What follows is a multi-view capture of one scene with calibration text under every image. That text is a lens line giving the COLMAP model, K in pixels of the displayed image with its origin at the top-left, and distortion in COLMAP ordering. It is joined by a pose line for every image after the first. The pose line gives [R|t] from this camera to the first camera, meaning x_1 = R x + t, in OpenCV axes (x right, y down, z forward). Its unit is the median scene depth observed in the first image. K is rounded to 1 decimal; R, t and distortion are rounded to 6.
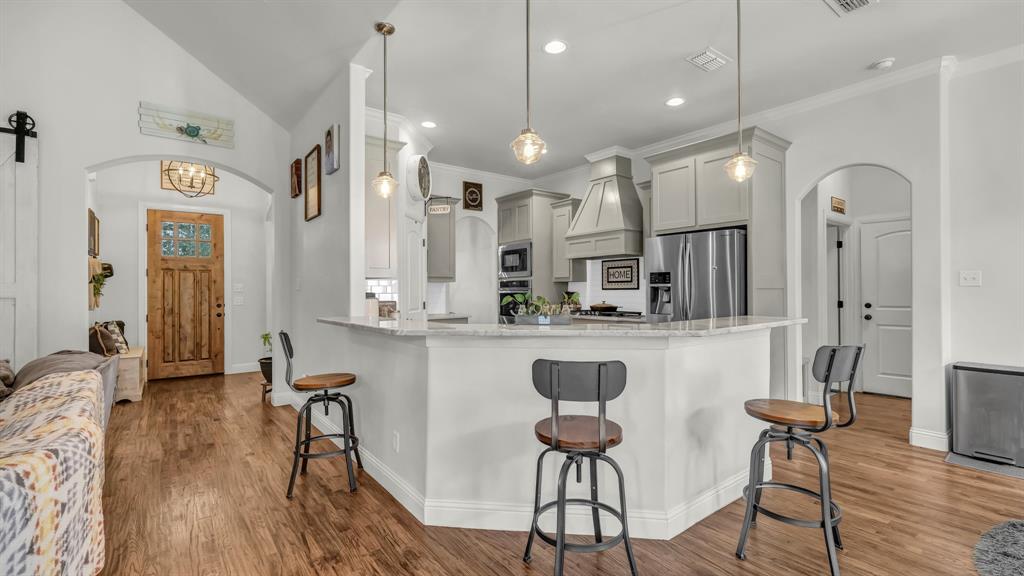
lens RADIAL K [[451.8, 0, 512.0], [0, 451.8, 288.0], [0, 0, 1]] dist [0.001850, -0.000081]
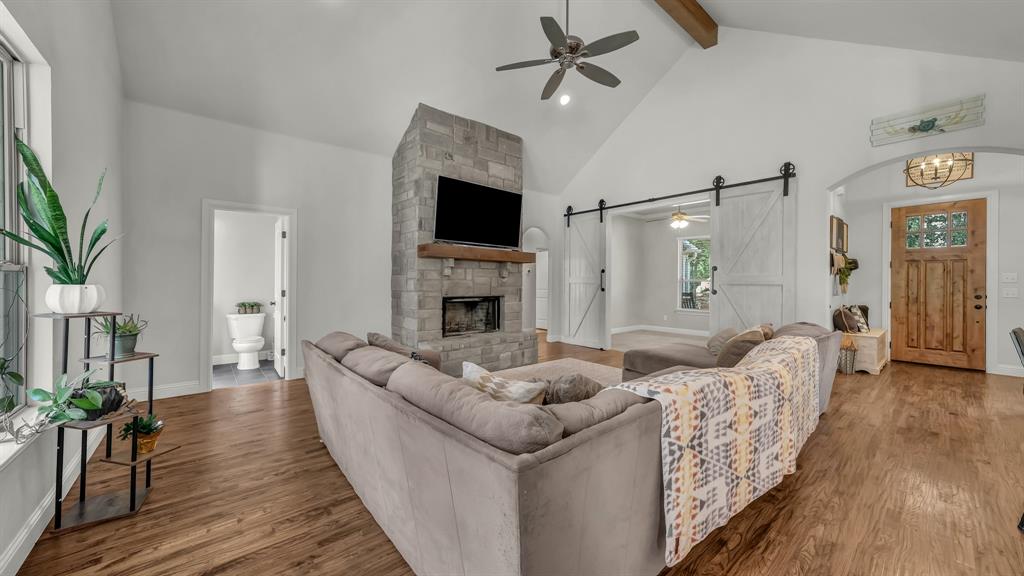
lens RADIAL K [[365.8, 0, 516.3], [0, 365.8, 282.4], [0, 0, 1]] dist [-0.002083, 0.004096]
pose [[0.053069, 0.009294, -0.998548, 0.063828], [0.001827, 0.999954, 0.009404, -0.000037], [0.998589, -0.002324, 0.053050, 0.017789]]
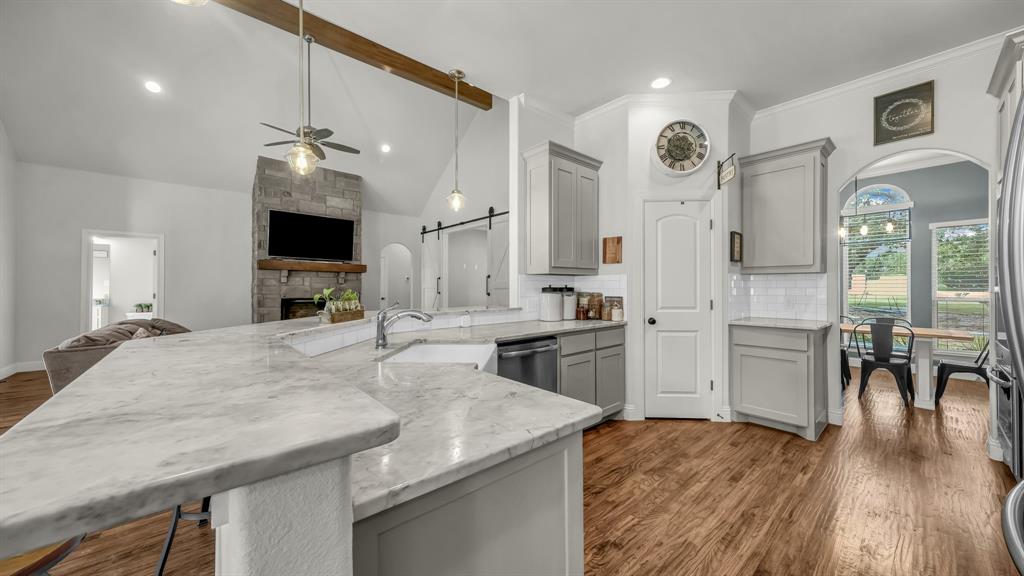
lens RADIAL K [[359.7, 0, 513.6], [0, 359.7, 286.0], [0, 0, 1]] dist [-0.000145, 0.000177]
pose [[0.051627, 0.005240, -0.998653, 0.377385], [0.006117, 0.999966, 0.005564, 0.000732], [0.998648, -0.006396, 0.051593, 0.577620]]
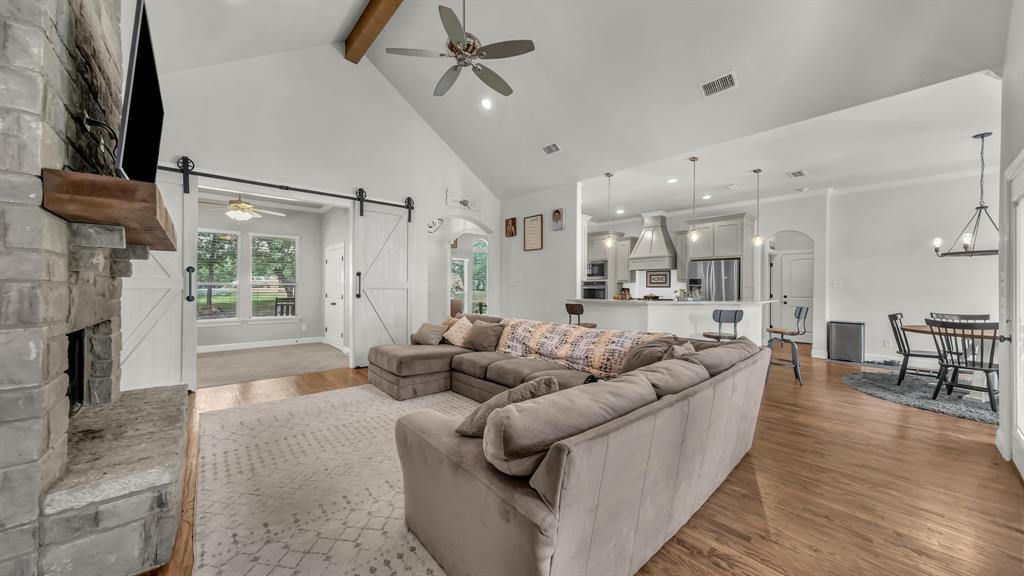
lens RADIAL K [[359.7, 0, 513.6], [0, 359.7, 286.0], [0, 0, 1]] dist [-0.000145, 0.000177]
pose [[0.996623, 0.010499, 0.081434, -0.484818], [-0.010938, 0.999928, 0.004949, -0.001815], [-0.081376, -0.005823, 0.996666, -0.429761]]
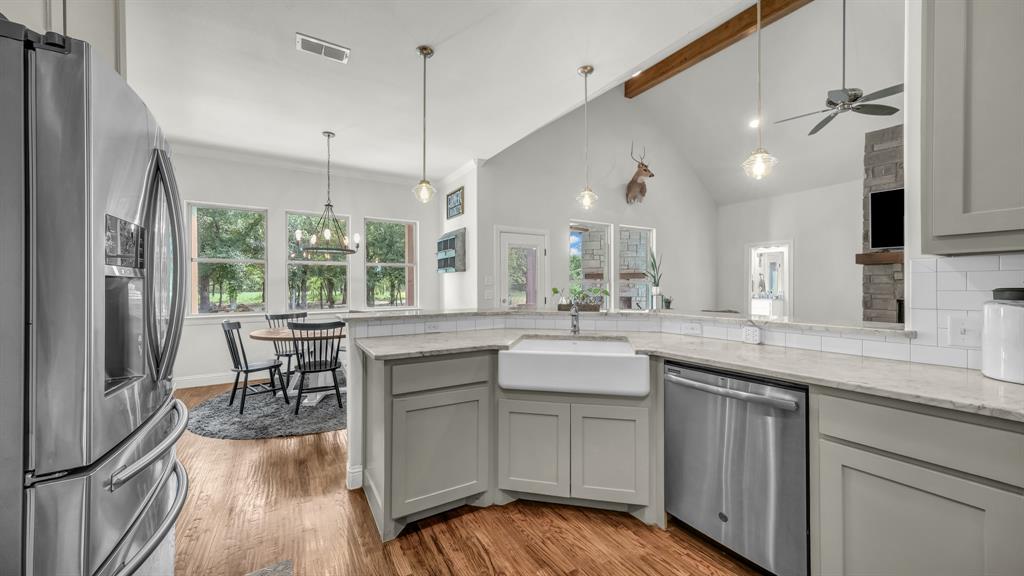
lens RADIAL K [[387.6, 0, 512.0], [0, 387.6, 288.0], [0, 0, 1]] dist [0.022508, 0.000067]
pose [[-0.995475, 0.003696, 0.094949, 0.066783], [0.003131, 0.999976, -0.006100, 0.016319], [-0.094970, -0.005775, -0.995463, 0.995659]]
